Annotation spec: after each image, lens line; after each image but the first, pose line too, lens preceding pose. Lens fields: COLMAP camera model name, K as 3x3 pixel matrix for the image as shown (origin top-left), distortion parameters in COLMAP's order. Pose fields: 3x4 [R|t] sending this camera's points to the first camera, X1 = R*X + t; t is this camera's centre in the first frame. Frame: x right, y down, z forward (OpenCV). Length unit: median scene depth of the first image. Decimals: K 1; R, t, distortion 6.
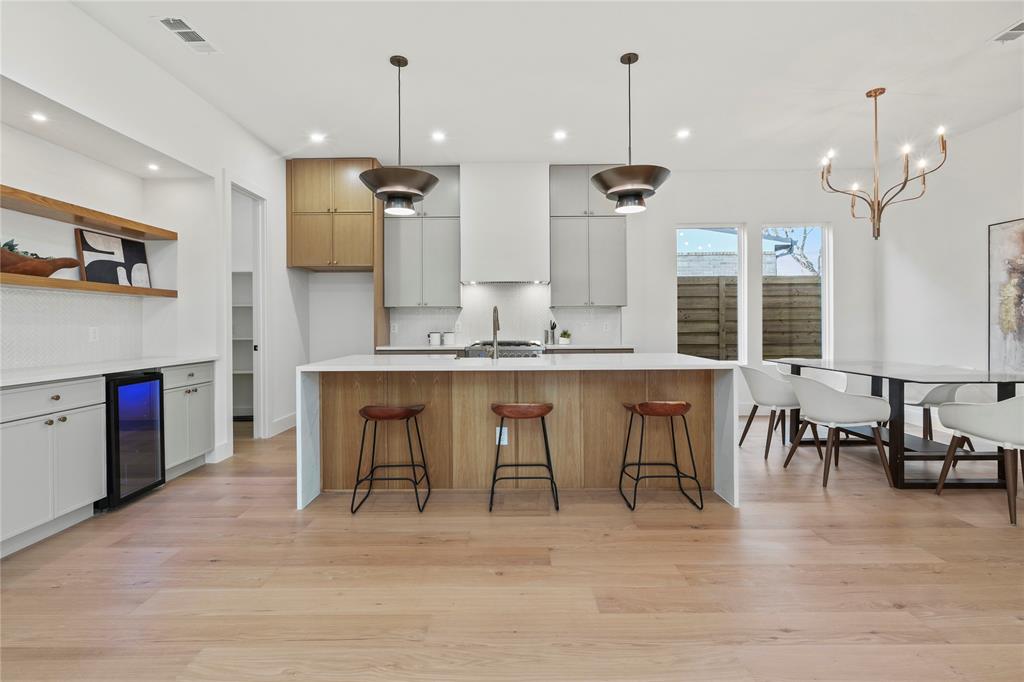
lens RADIAL K [[472.7, 0, 506.6], [0, 472.7, 327.1], [0, 0, 1]] dist [-0.001833, -0.000033]
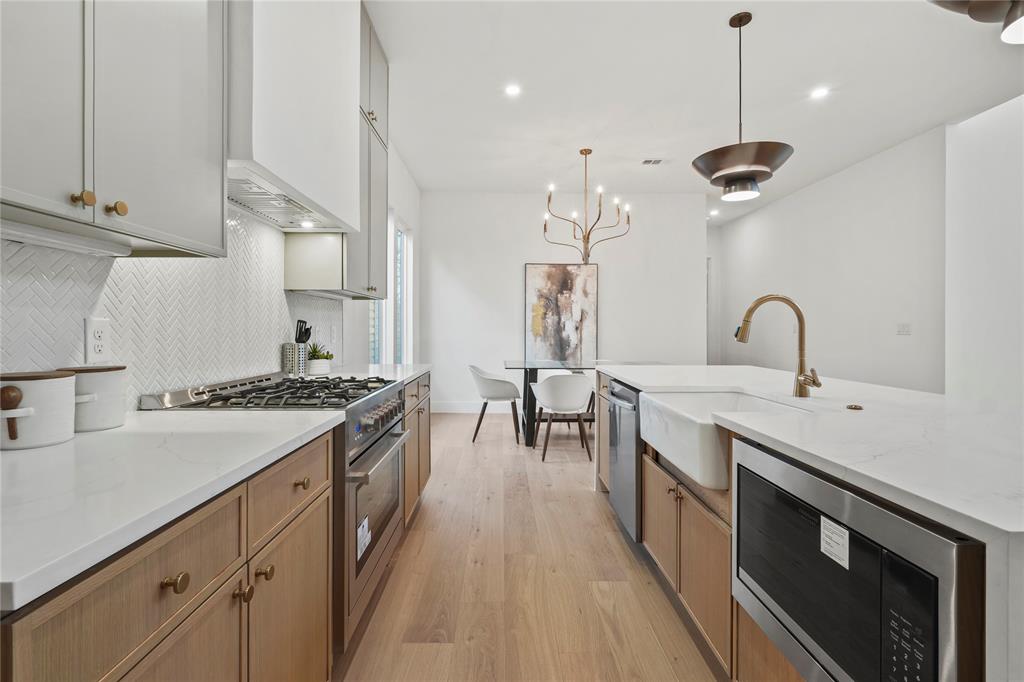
lens RADIAL K [[471.4, 0, 508.3], [0, 471.4, 324.8], [0, 0, 1]] dist [-0.000135, 0.000985]
pose [[-0.018234, 0.014671, 0.999726, -0.528724], [0.003635, 0.999887, -0.014607, -0.005908], [-0.999827, 0.003367, -0.018285, 1.315733]]
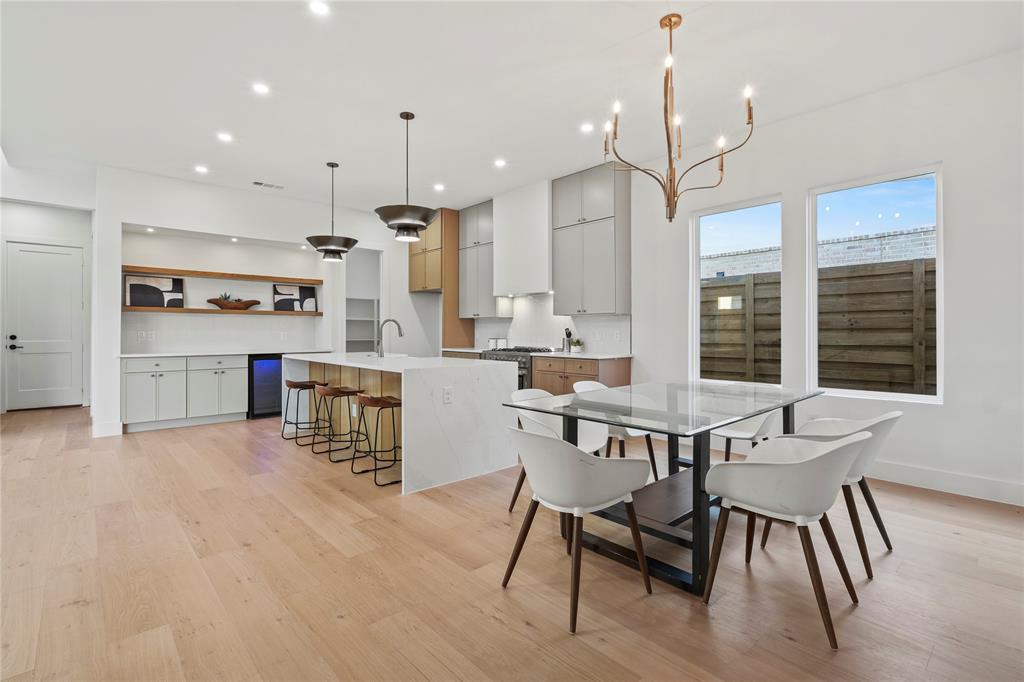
lens RADIAL K [[475.5, 0, 507.7], [0, 475.5, 331.7], [0, 0, 1]] dist [0.001654, 0.000289]
pose [[0.672378, 0.006890, -0.740176, 1.236646], [-0.008267, 0.999964, 0.001799, -0.013263], [0.740162, 0.004910, 0.672411, 0.336646]]
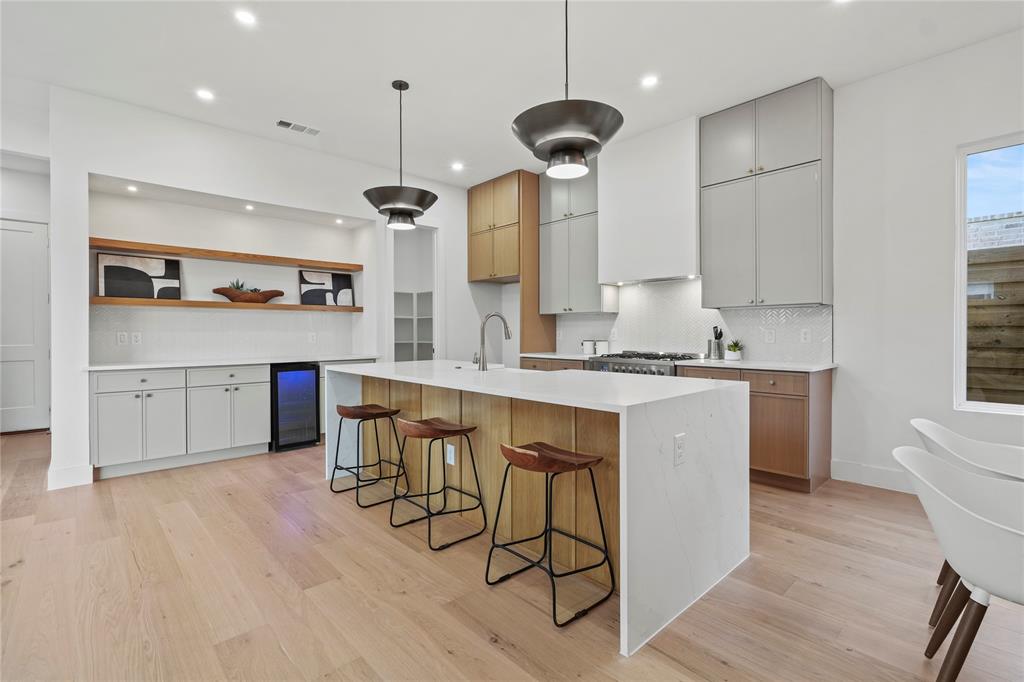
lens RADIAL K [[469.2, 0, 507.2], [0, 469.2, 336.7], [0, 0, 1]] dist [-0.002239, 0.000936]
pose [[0.679325, 0.011040, -0.733754, 0.659169], [-0.004861, 0.999933, 0.010545, -0.007494], [0.733821, -0.003596, 0.679333, 0.418543]]
